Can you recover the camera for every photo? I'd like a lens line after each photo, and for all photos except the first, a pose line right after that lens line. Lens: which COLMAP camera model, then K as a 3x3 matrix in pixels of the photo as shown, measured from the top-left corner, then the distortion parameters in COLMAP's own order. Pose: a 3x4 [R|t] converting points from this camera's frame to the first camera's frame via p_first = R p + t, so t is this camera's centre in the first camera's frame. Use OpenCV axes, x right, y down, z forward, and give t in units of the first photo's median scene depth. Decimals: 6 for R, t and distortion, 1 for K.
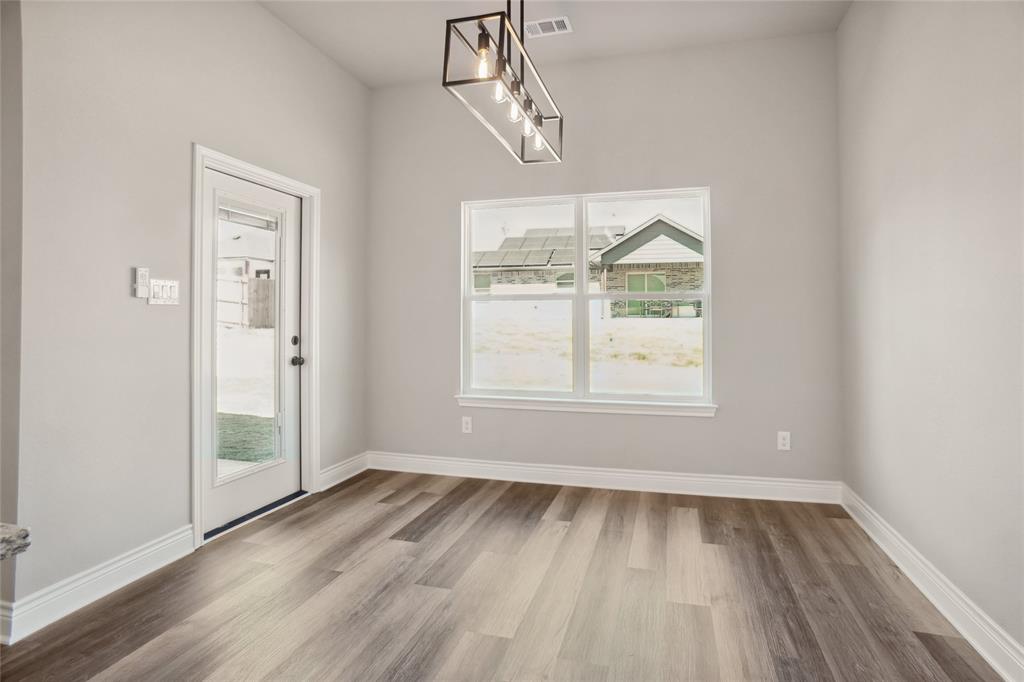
lens RADIAL K [[550.3, 0, 514.7], [0, 550.3, 306.2], [0, 0, 1]] dist [-0.045380, -0.000021]
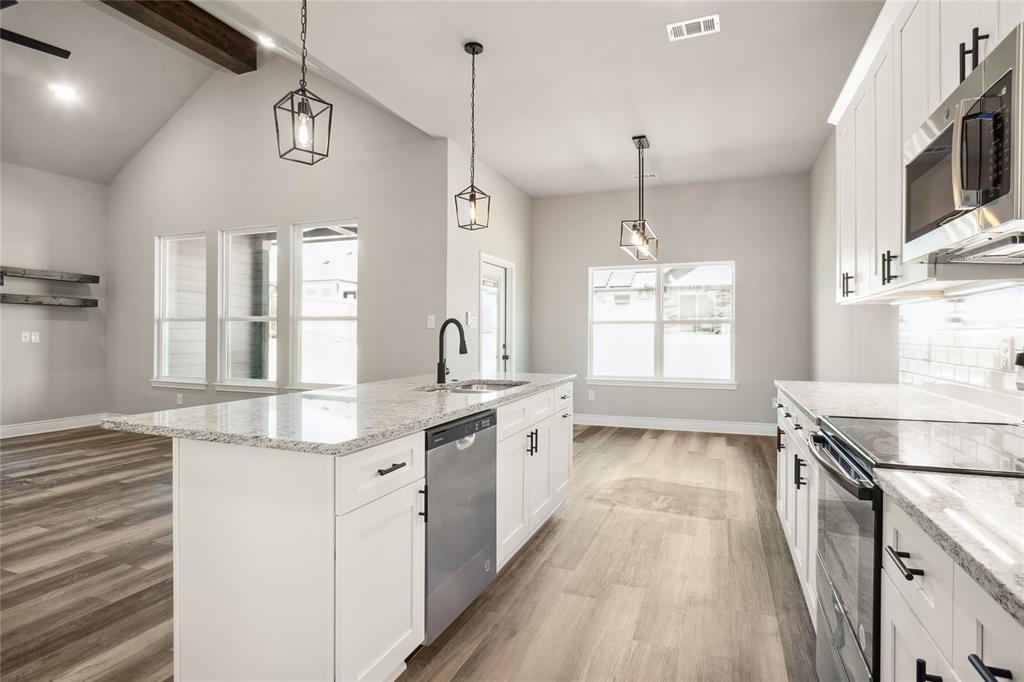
lens RADIAL K [[539.9, 0, 517.2], [0, 539.9, 334.4], [0, 0, 1]] dist [-0.003147, -0.000153]
pose [[0.996257, 0.002064, -0.086420, -0.181351], [-0.000159, 0.999757, 0.022043, -0.015604], [0.086445, -0.021947, 0.996015, -0.755039]]
